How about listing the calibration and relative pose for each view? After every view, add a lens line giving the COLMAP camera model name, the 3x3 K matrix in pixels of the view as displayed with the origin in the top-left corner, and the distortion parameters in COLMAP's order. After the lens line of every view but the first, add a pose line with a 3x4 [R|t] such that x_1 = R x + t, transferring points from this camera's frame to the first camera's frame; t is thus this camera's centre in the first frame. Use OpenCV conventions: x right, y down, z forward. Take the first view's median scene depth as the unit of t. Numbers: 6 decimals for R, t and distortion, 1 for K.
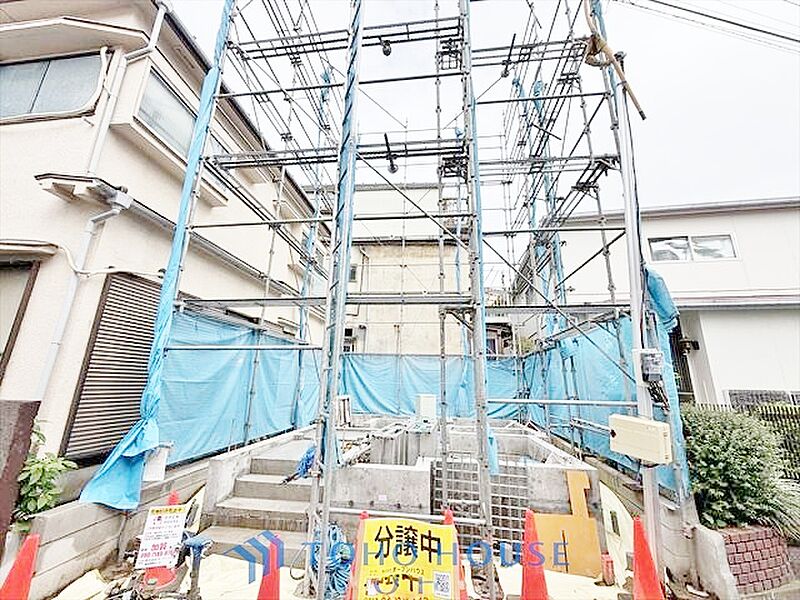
lens RADIAL K [[318.0, 0, 399.7], [0, 318.0, 300.5], [0, 0, 1]] dist [-0.000522, 0.000095]
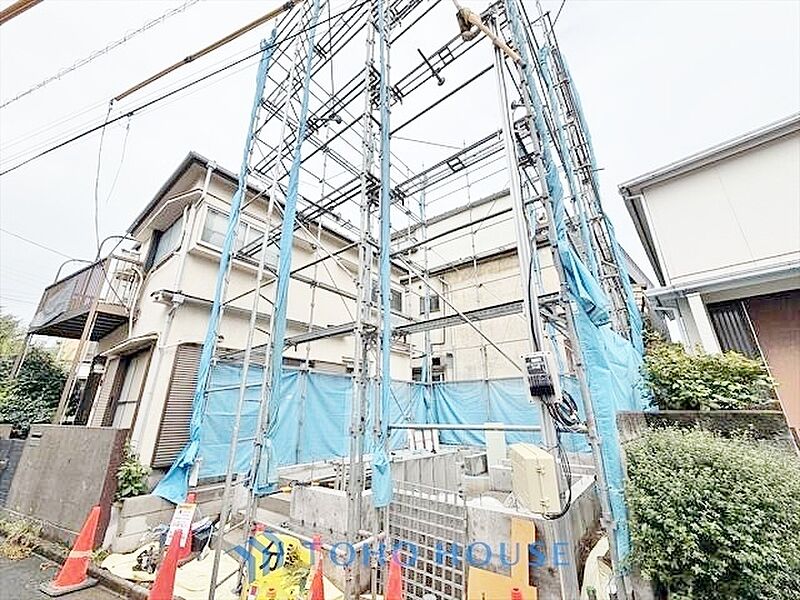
lens RADIAL K [[318.0, 0, 399.3], [0, 318.0, 300.0], [0, 0, 1]] dist [-0.000522, 0.000095]
pose [[0.852985, -0.201952, -0.481281, 0.751637], [0.156582, 0.978650, -0.133141, 0.067932], [0.497893, 0.038207, 0.866396, 0.154486]]
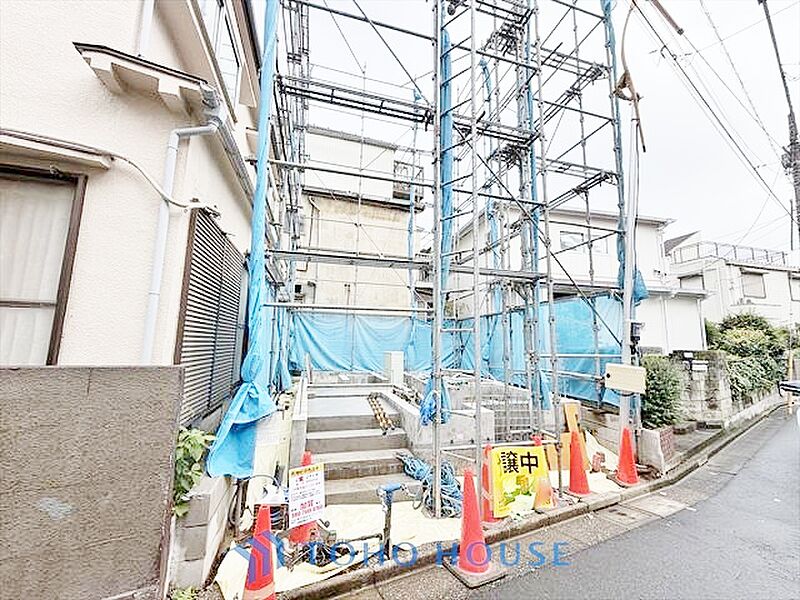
lens RADIAL K [[318.0, 0, 400.2], [0, 318.0, 300.4], [0, 0, 1]] dist [-0.000522, 0.000095]
pose [[0.924266, 0.047200, 0.378820, -0.661929], [-0.095409, 0.989396, 0.109508, 0.005734], [-0.369635, -0.137357, 0.918969, 0.050987]]
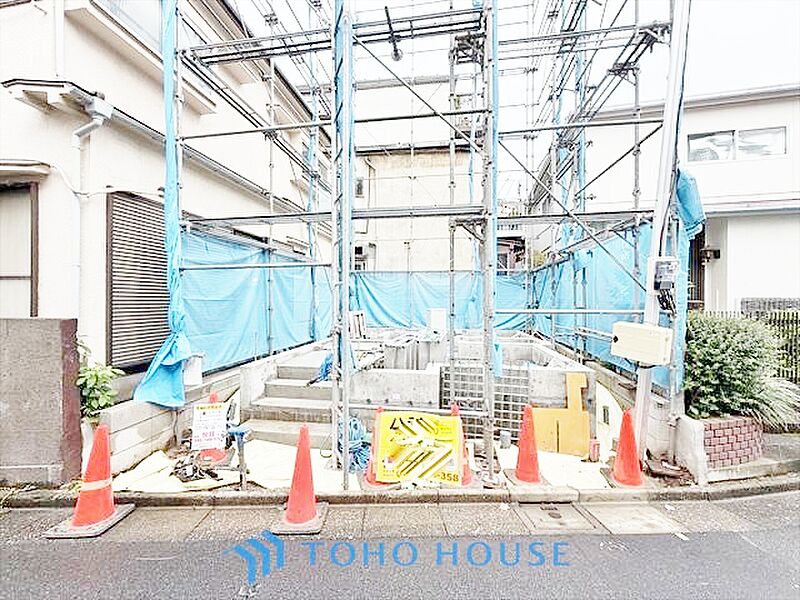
lens RADIAL K [[318.0, 0, 399.5], [0, 318.0, 300.3], [0, 0, 1]] dist [-0.000522, 0.000095]
pose [[0.999073, -0.019777, -0.038239, 0.006612], [0.028770, 0.967483, 0.251293, 0.011573], [0.032026, -0.252160, 0.967155, 0.003652]]
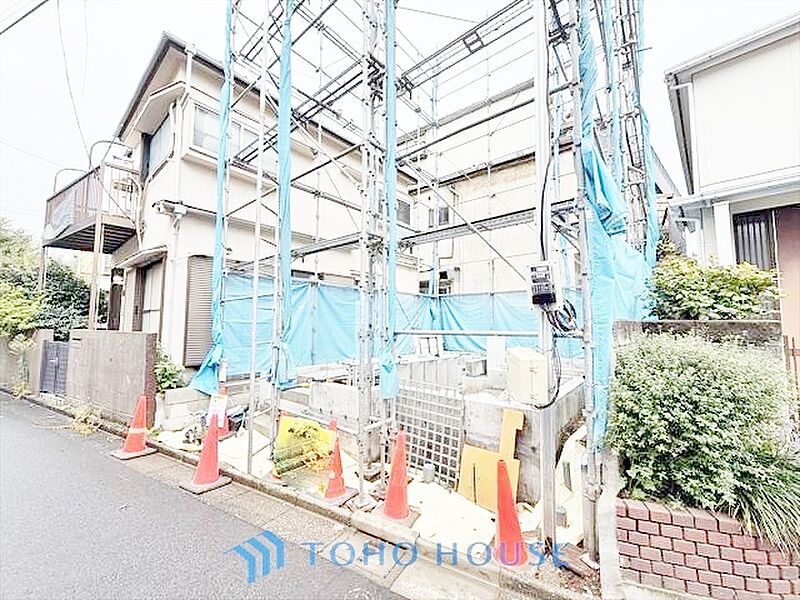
lens RADIAL K [[318.0, 0, 399.4], [0, 318.0, 299.8], [0, 0, 1]] dist [-0.000522, 0.000095]
pose [[0.839751, -0.063818, -0.539208, 0.754531], [0.154166, 0.980223, 0.124080, 0.080589], [0.520625, -0.187324, 0.832982, 0.160978]]
